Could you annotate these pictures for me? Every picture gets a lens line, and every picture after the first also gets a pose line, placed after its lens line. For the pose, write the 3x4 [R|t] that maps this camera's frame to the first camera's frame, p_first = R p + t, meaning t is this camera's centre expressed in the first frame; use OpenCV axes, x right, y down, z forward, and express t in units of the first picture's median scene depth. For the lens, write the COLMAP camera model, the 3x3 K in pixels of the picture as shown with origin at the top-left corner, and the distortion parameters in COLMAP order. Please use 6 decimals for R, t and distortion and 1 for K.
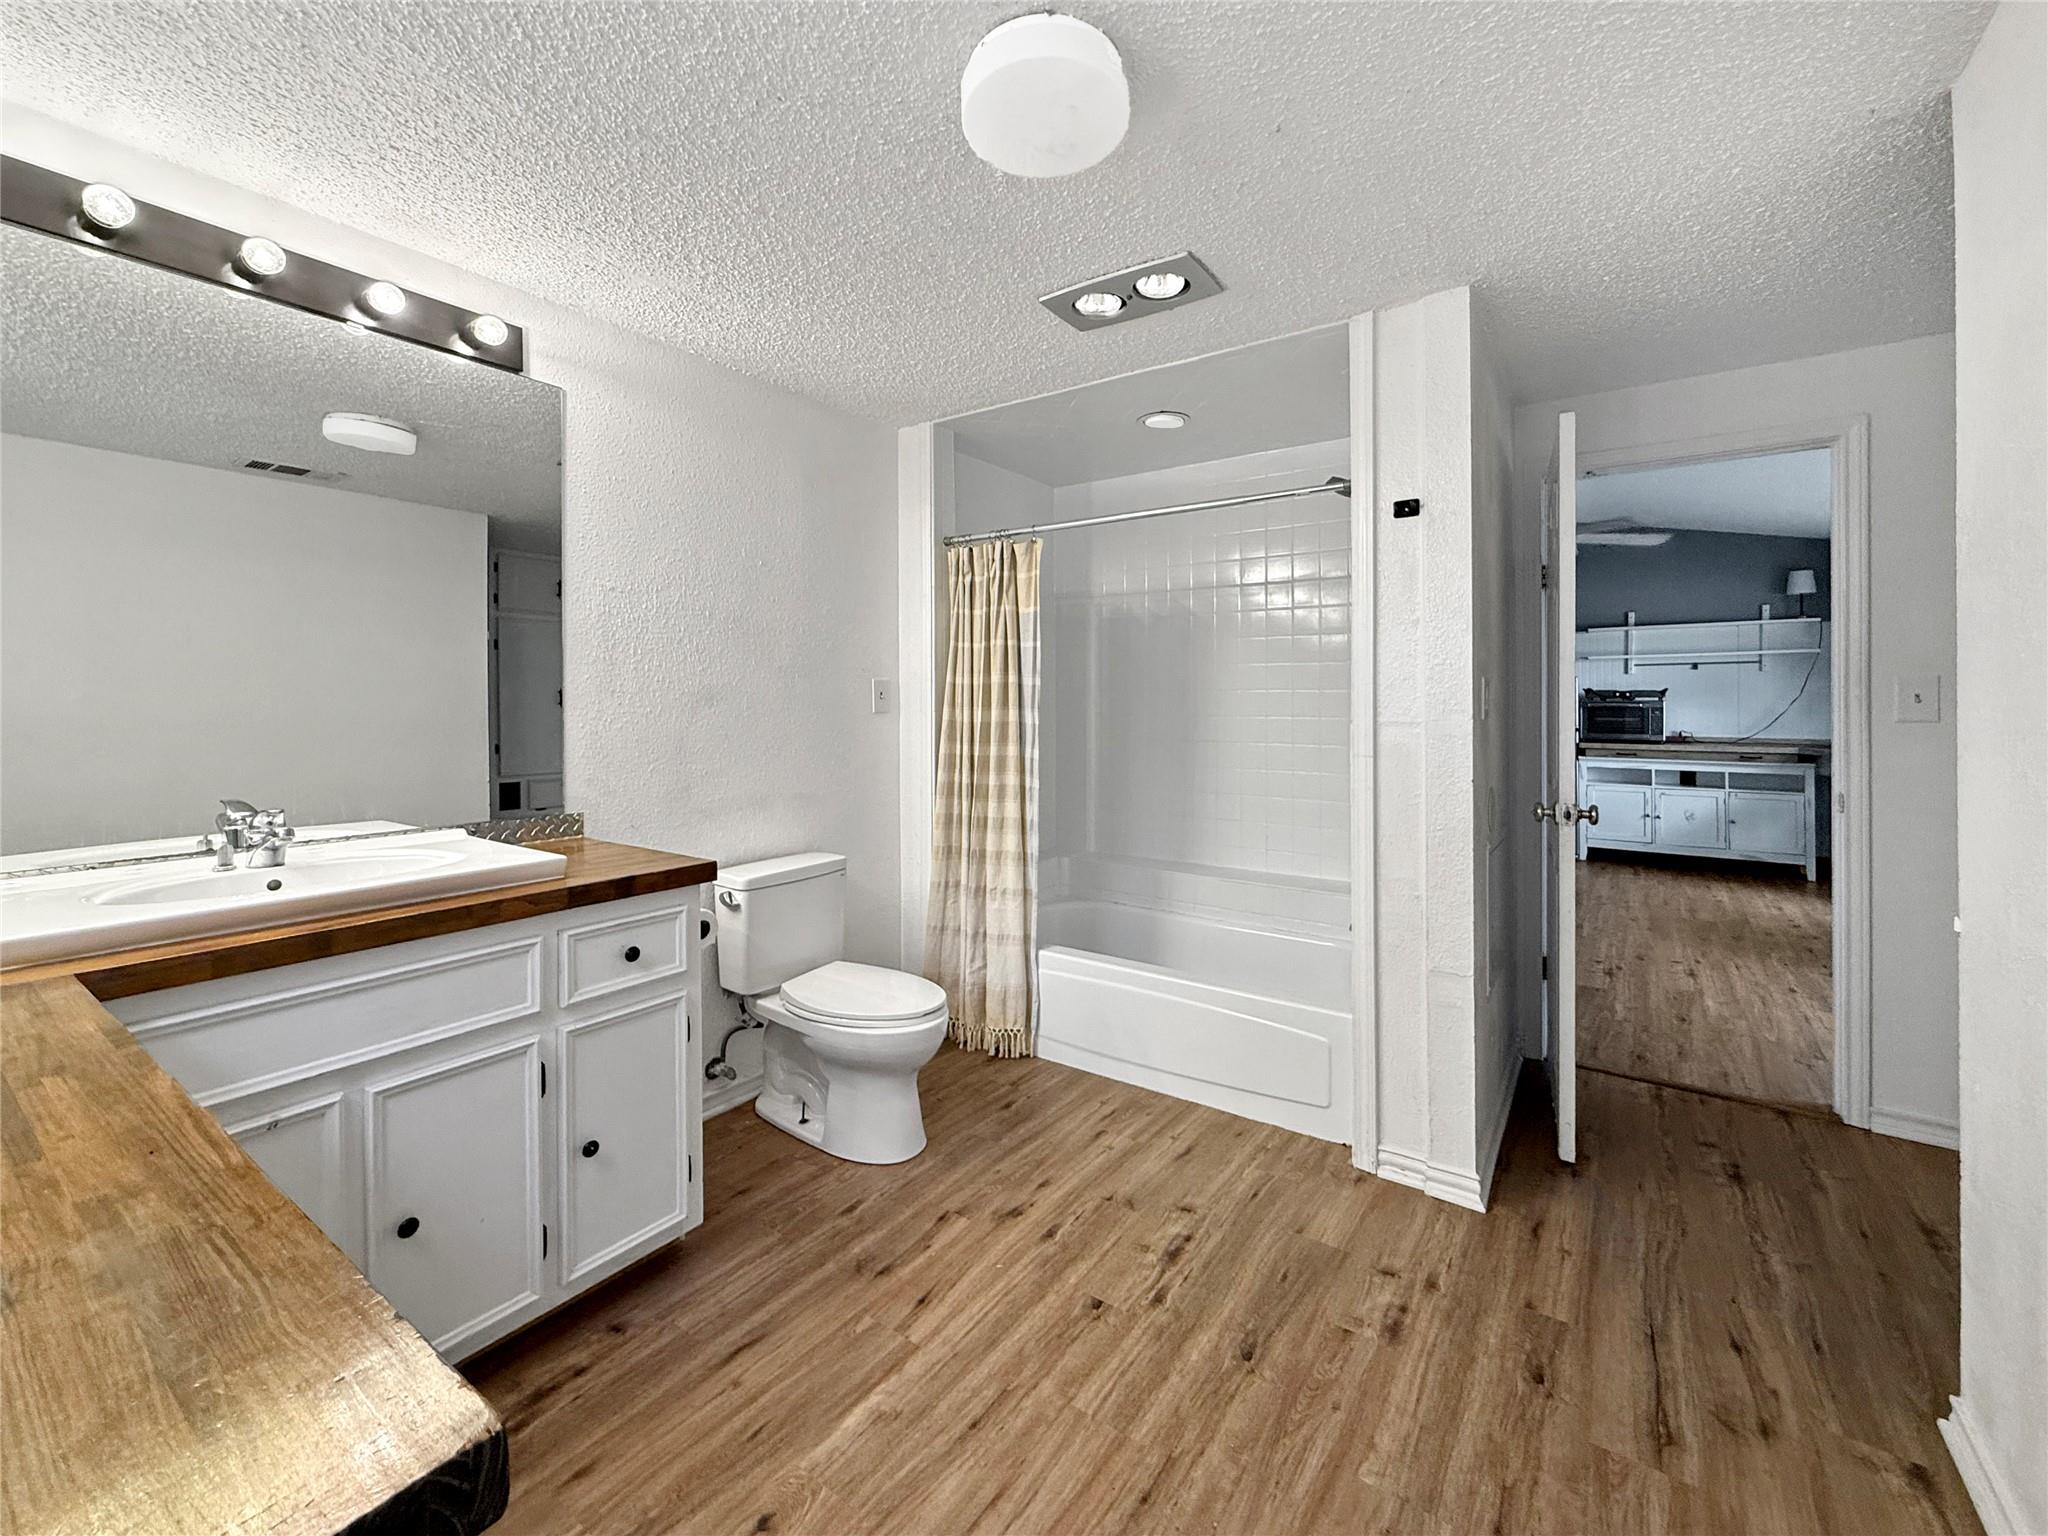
lens RADIAL K [[852.0, 0, 1022.9], [0, 852.0, 701.6], [0, 0, 1]] dist [-0.000001, 0.000419]
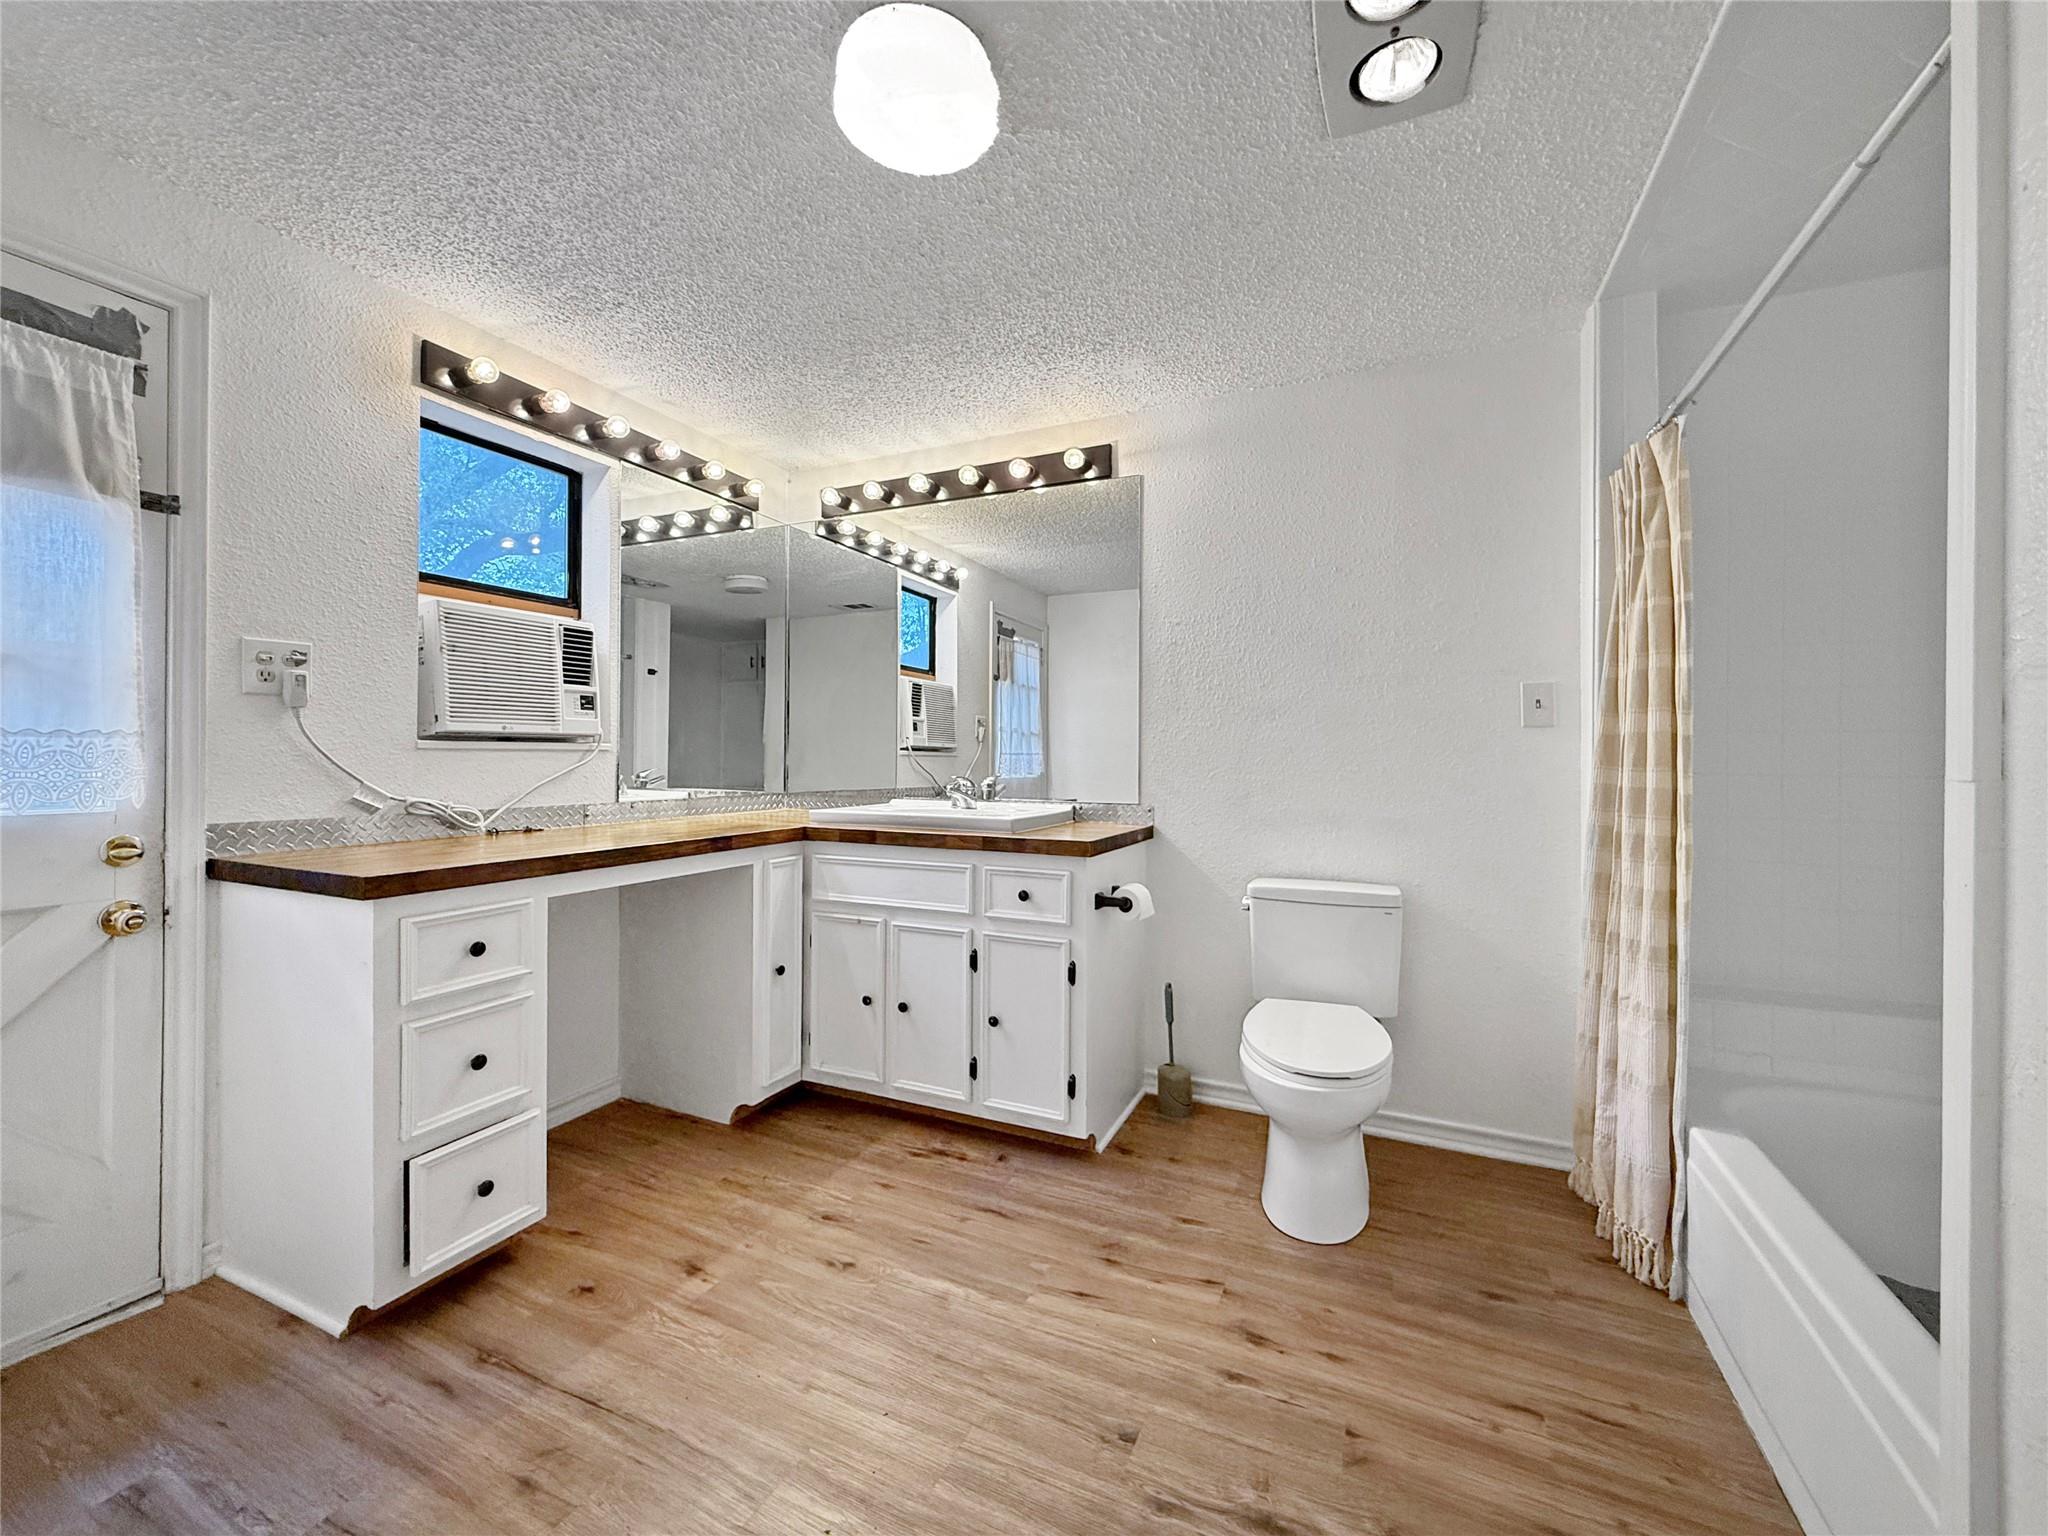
lens RADIAL K [[820.5, 0, 1029.0], [0, 820.5, 754.3], [0, 0, 1]] dist [-0.000507, 0.000102]
pose [[0.185694, 0.005392, -0.982593, 0.771459], [-0.008613, 0.999955, 0.003859, 0.062456], [0.982570, 0.007747, 0.185732, 0.716963]]
